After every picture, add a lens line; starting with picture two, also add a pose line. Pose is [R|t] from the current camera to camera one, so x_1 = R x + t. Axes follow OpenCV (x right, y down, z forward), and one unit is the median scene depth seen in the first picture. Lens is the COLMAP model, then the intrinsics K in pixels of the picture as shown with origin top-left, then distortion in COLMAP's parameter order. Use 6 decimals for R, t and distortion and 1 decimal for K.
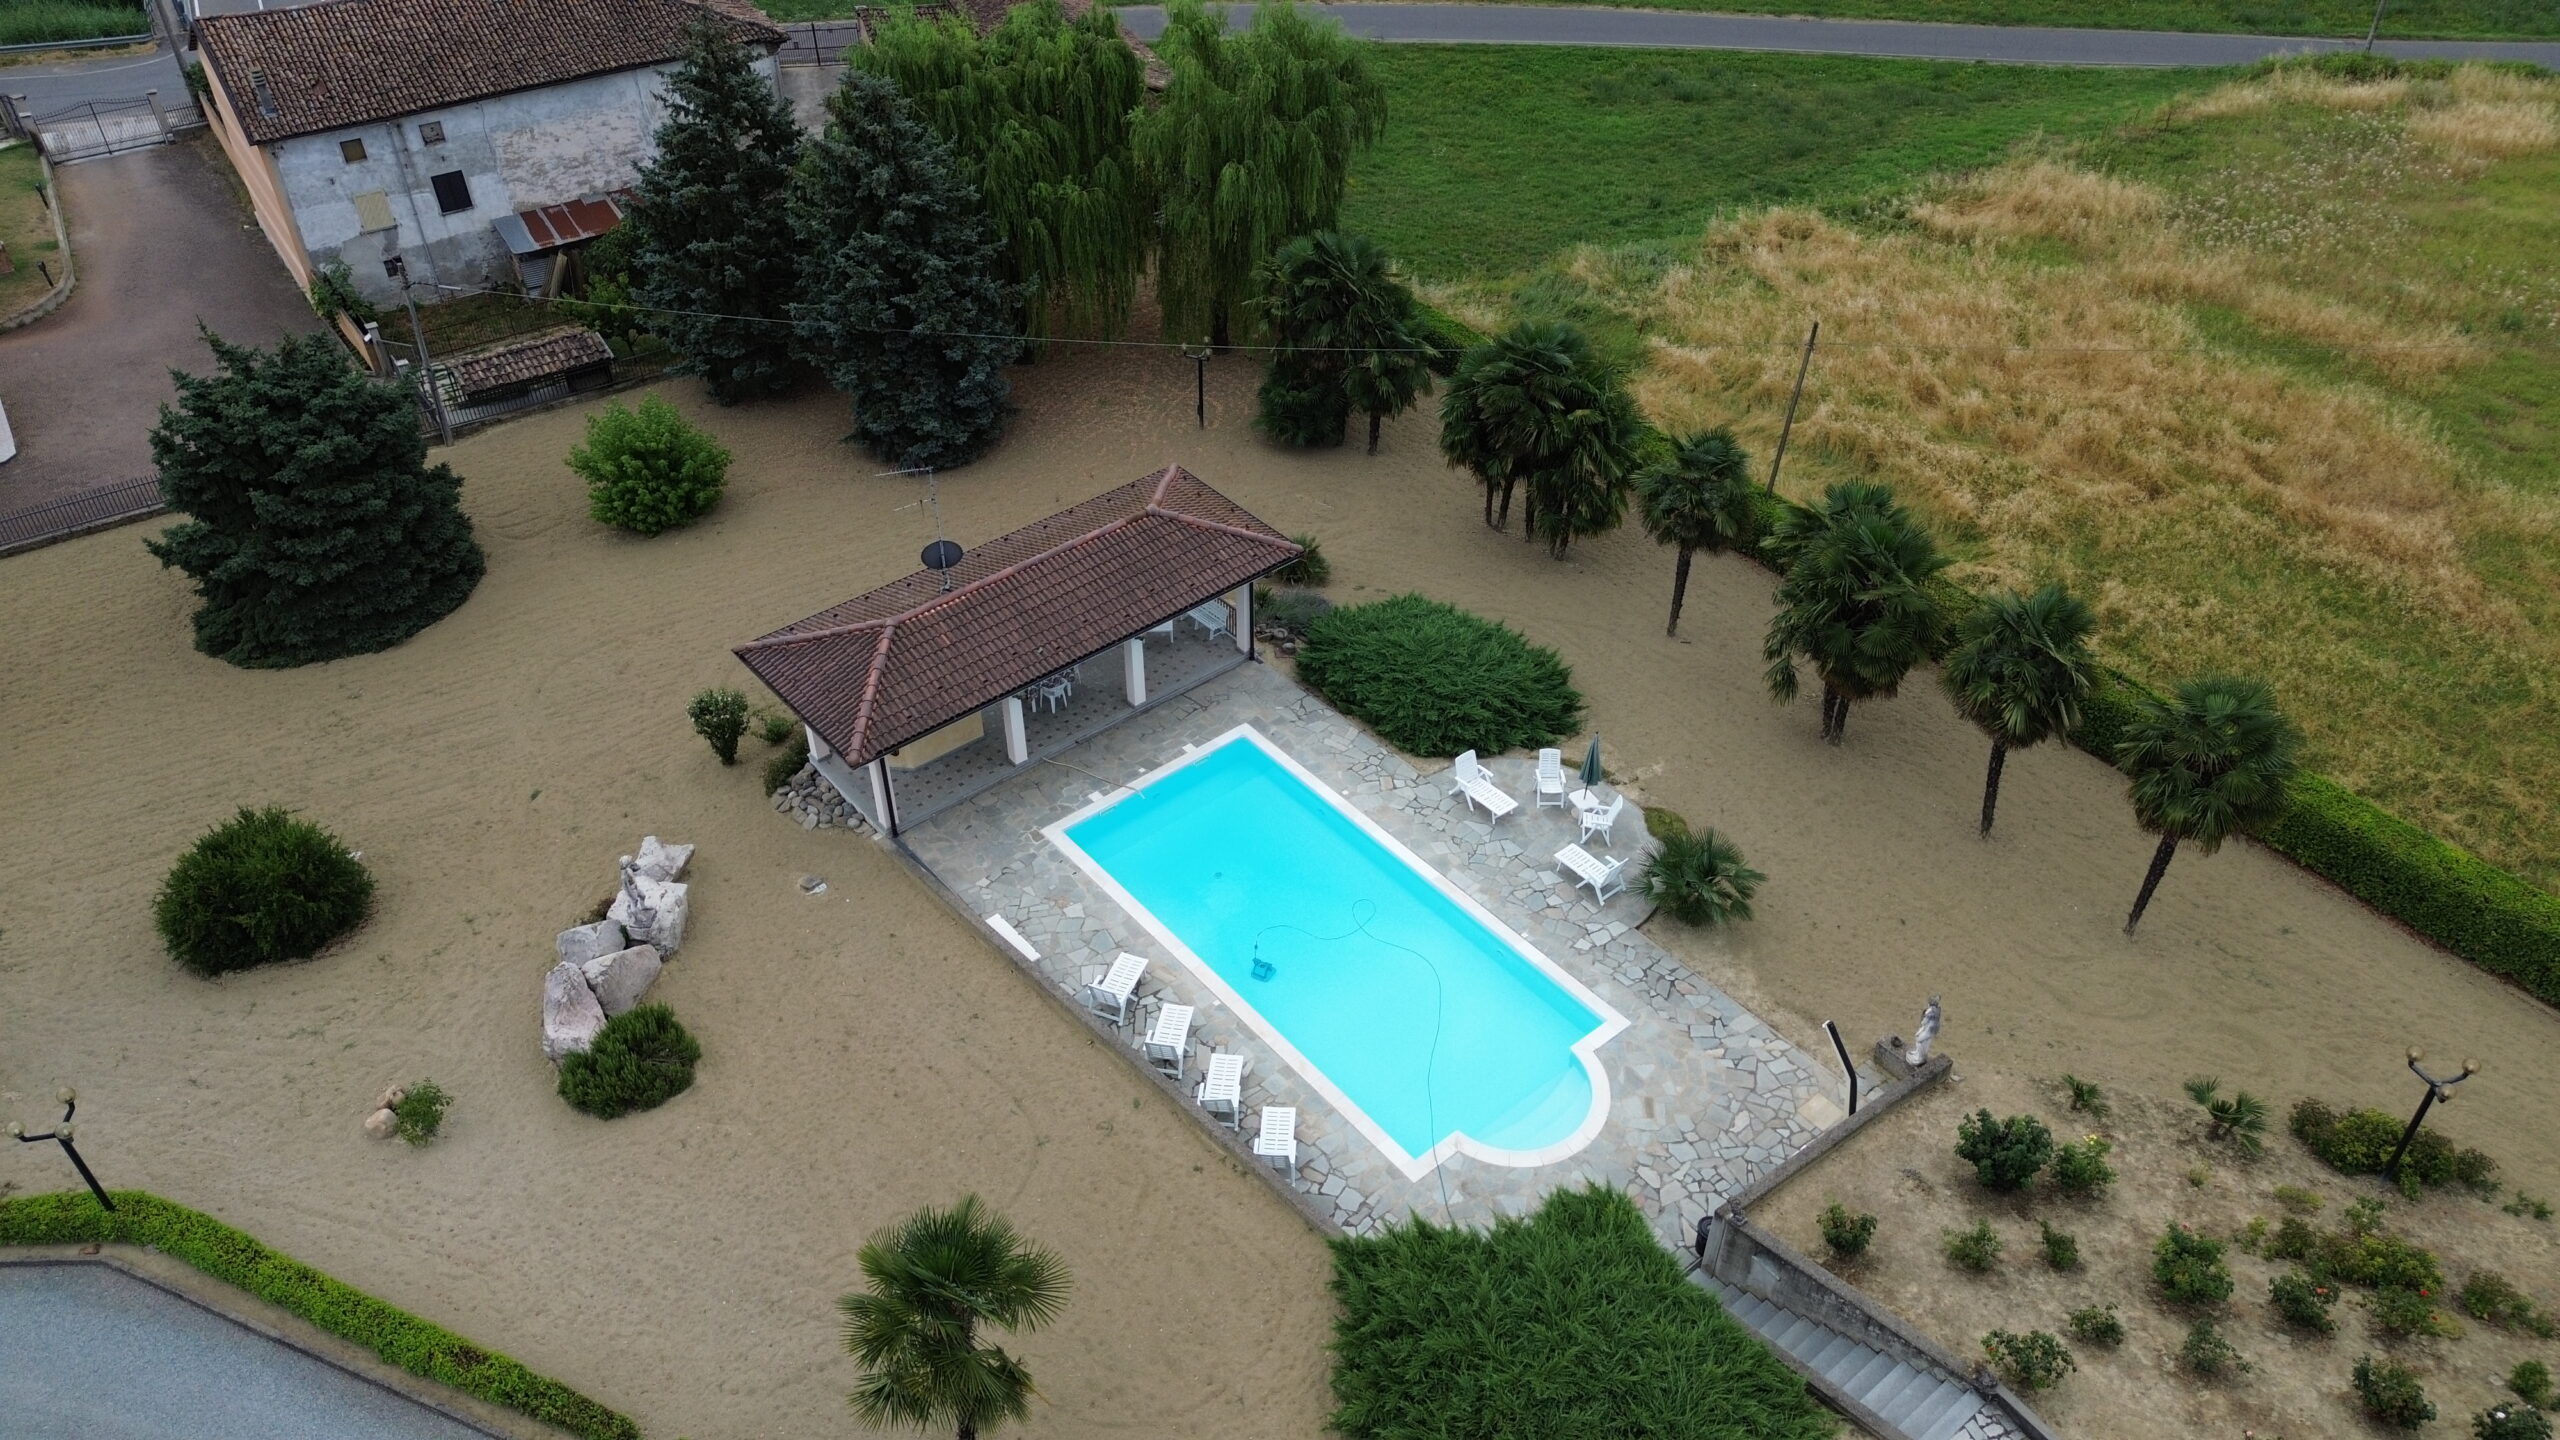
lens RADIAL K [[1808.3, 0, 1280.0], [0, 1808.3, 720.0], [0, 0, 1]] dist [0.074618, -0.069686]
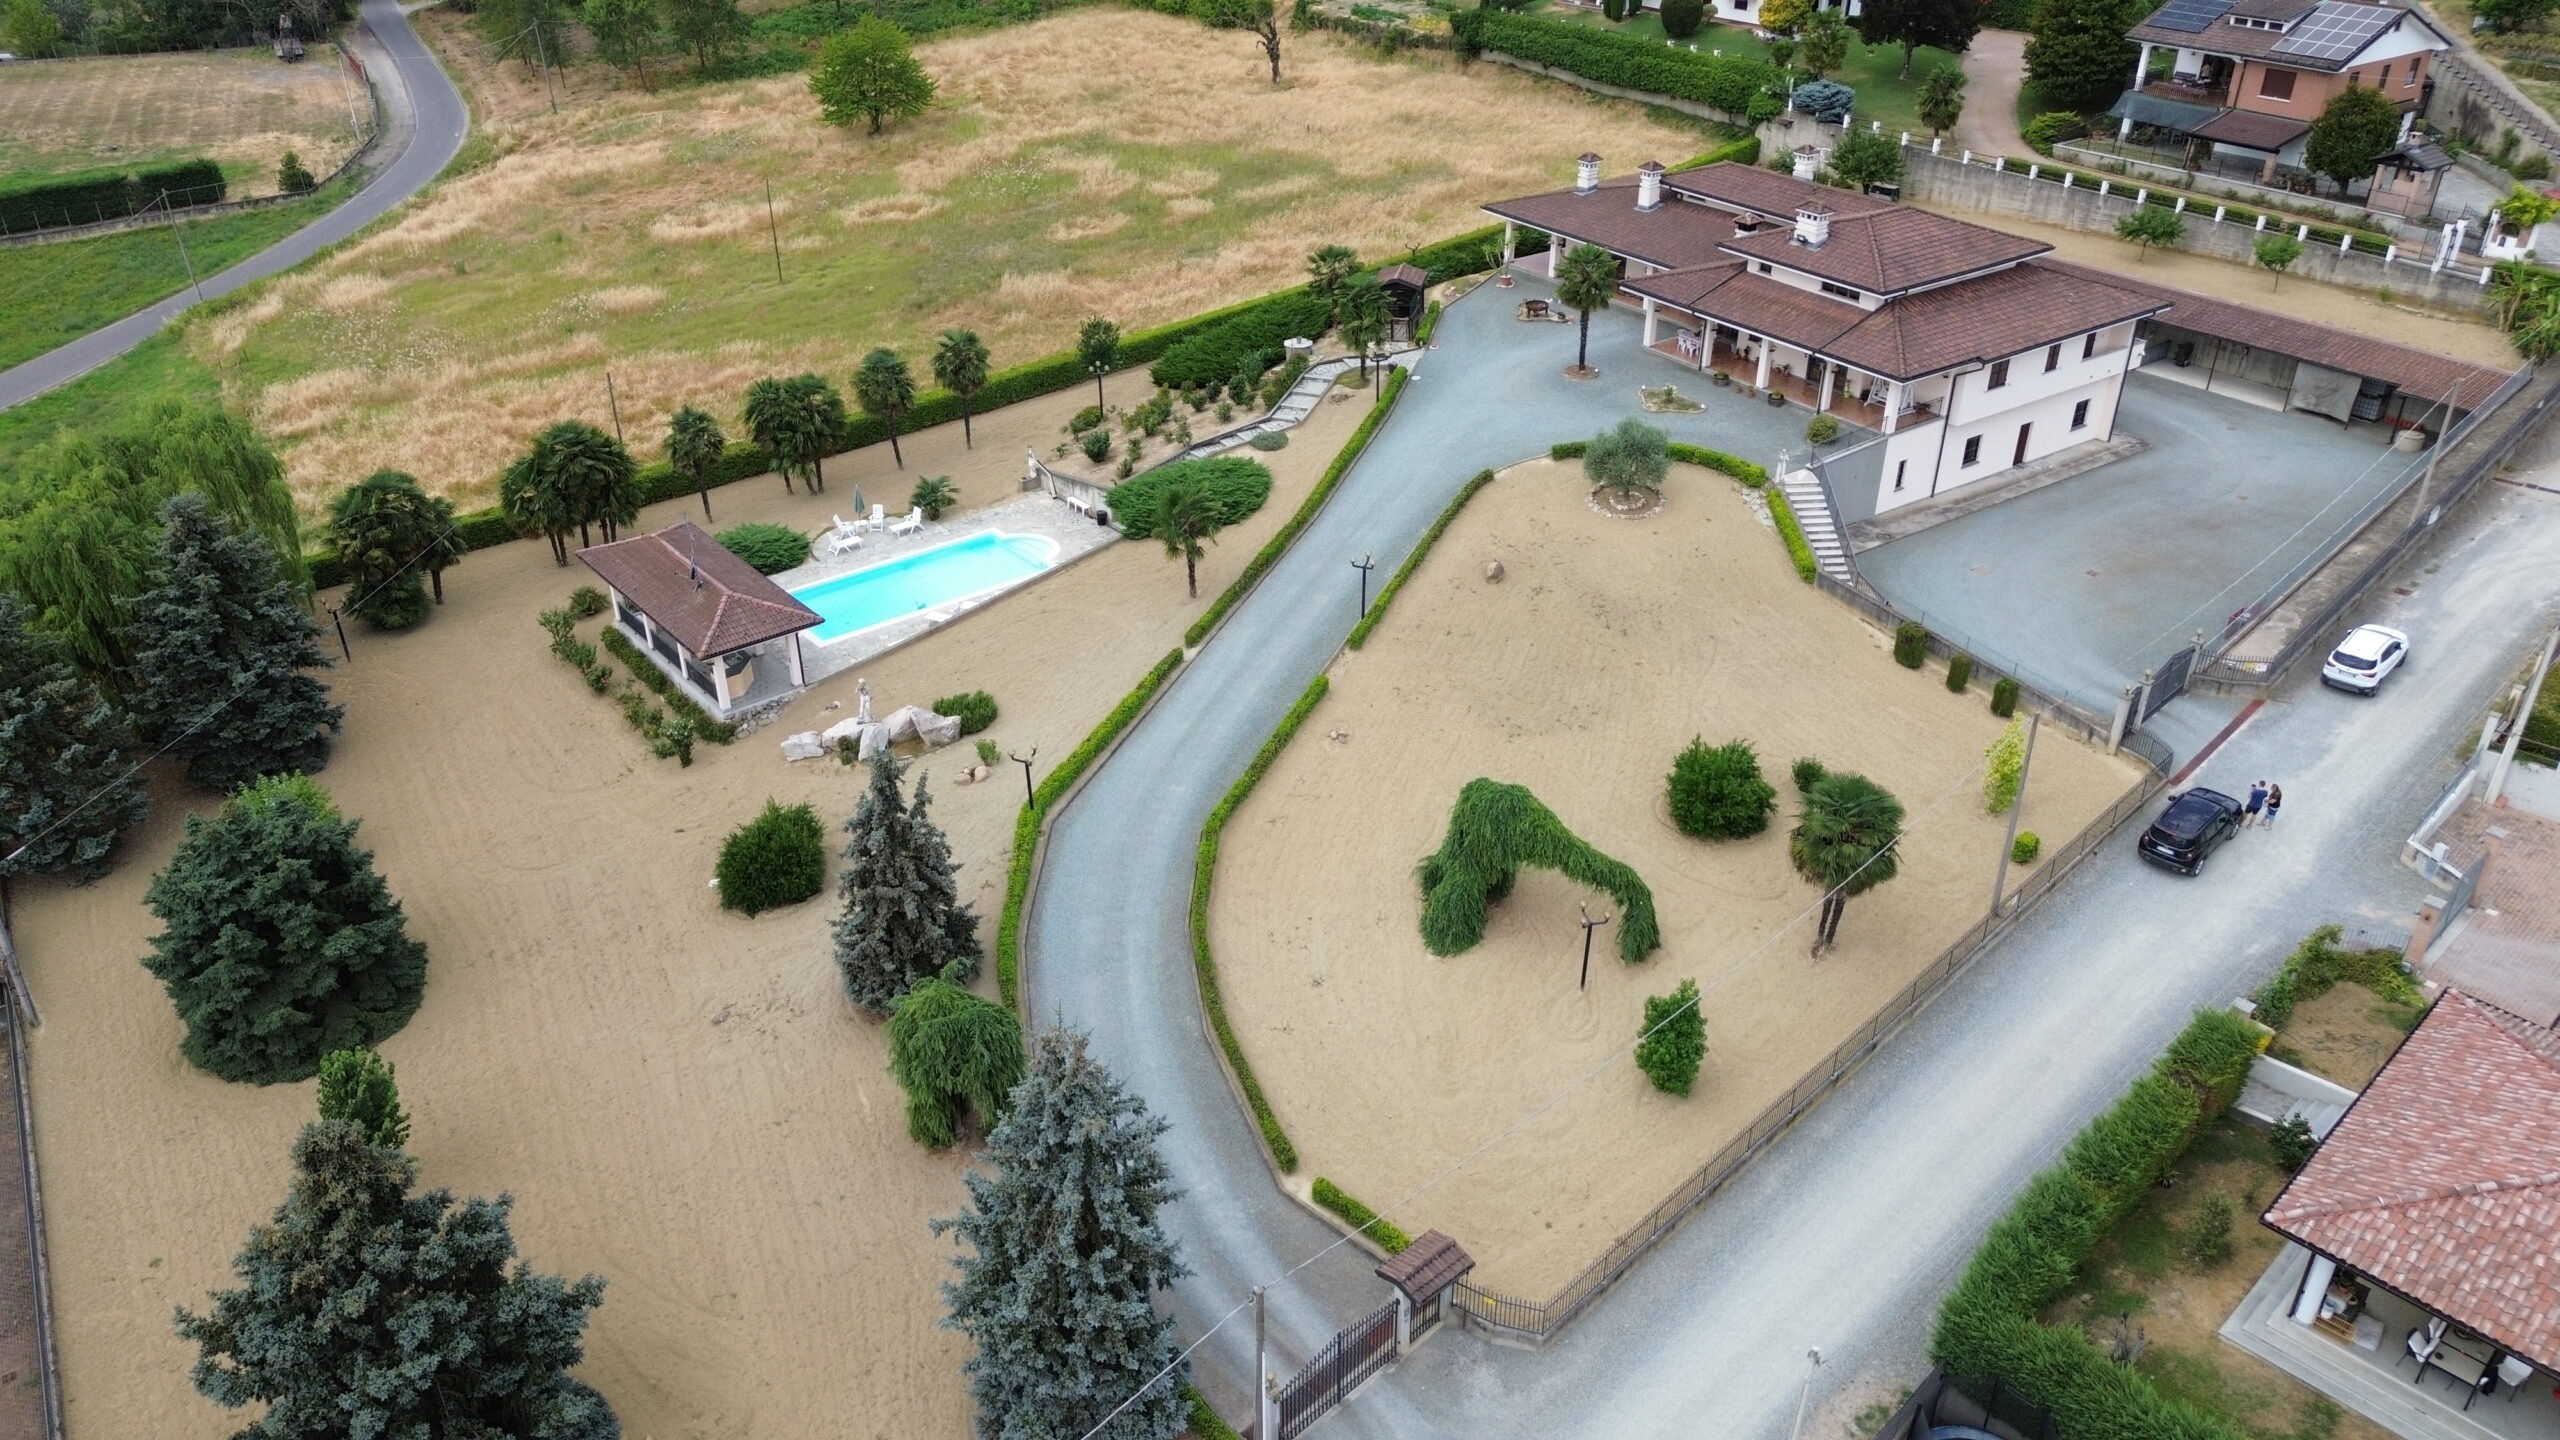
lens RADIAL K [[1808.3, 0, 1280.0], [0, 1808.3, 720.0], [0, 0, 1]] dist [0.074618, -0.069686]
pose [[0.002339, -0.501530, 0.865137, -1.640301], [0.640116, 0.665417, 0.384020, -0.279778], [-0.768274, 0.552890, 0.322594, 0.058413]]
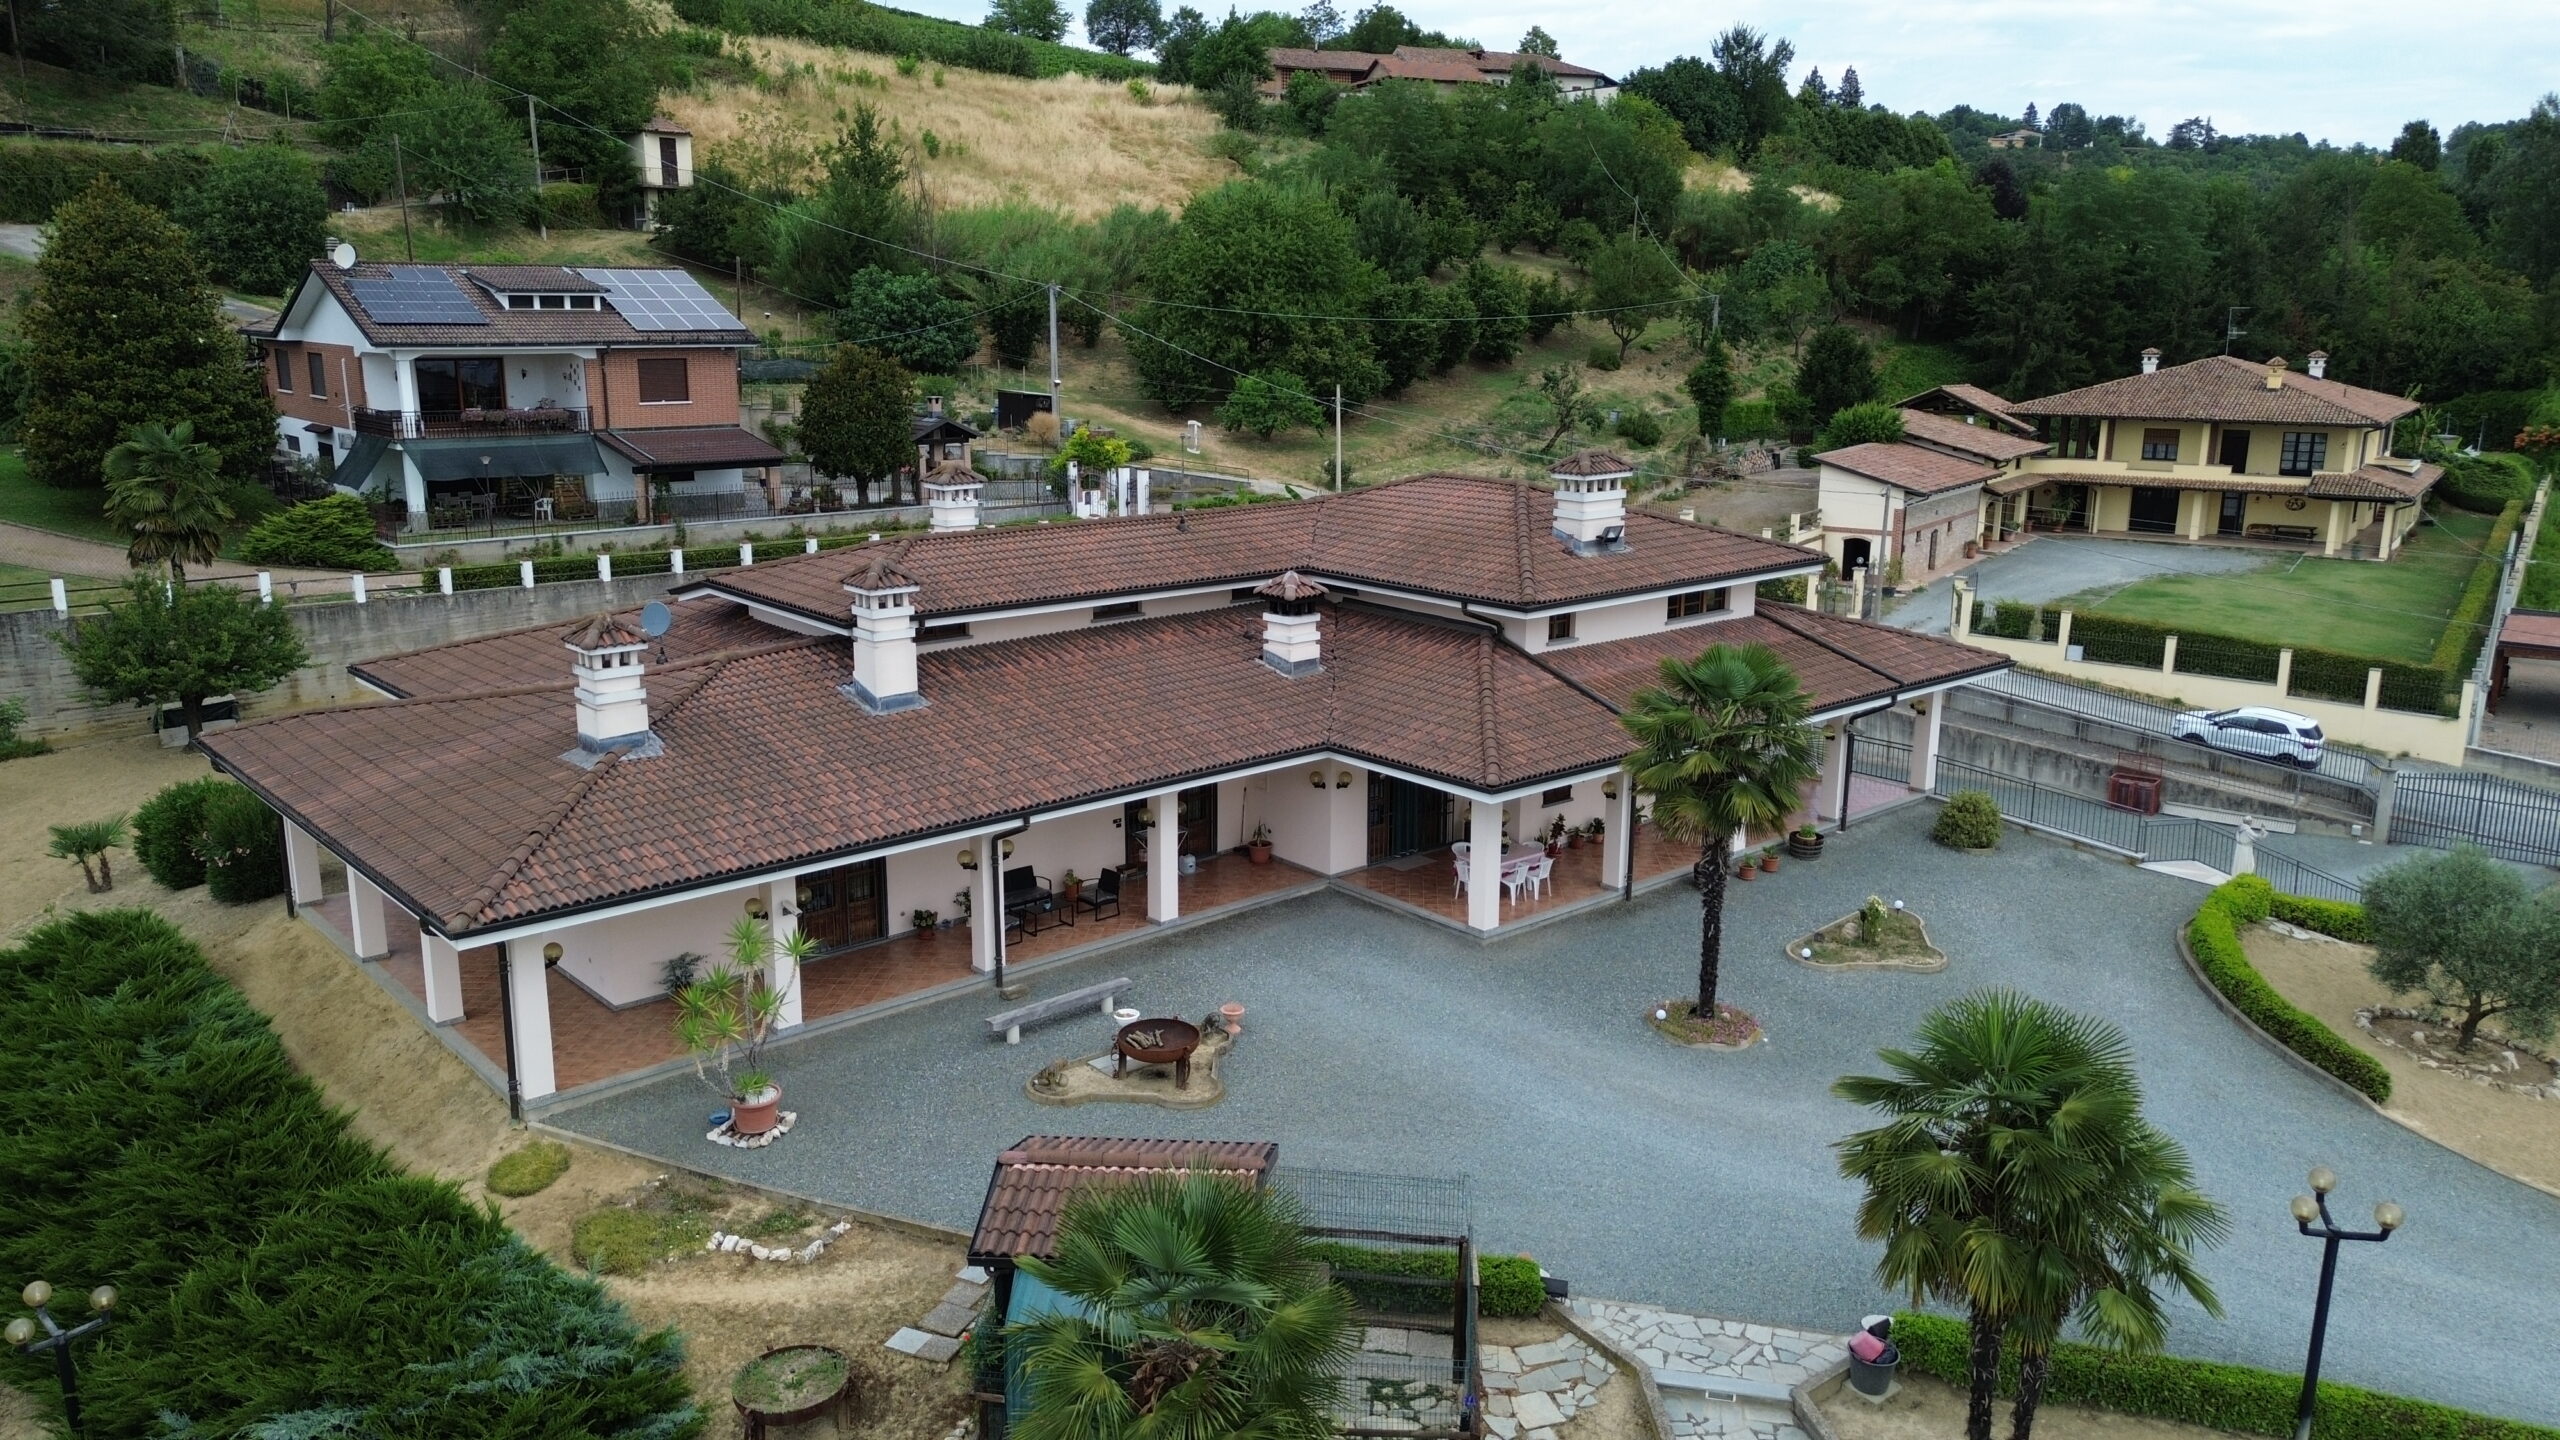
lens RADIAL K [[1808.3, 0, 1280.0], [0, 1808.3, 720.0], [0, 0, 1]] dist [0.074618, -0.069686]
pose [[-0.994428, 0.020909, -0.103324, 0.558273], [-0.069594, 0.605982, 0.792428, -0.122496], [0.079181, 0.795203, -0.601151, 0.542856]]
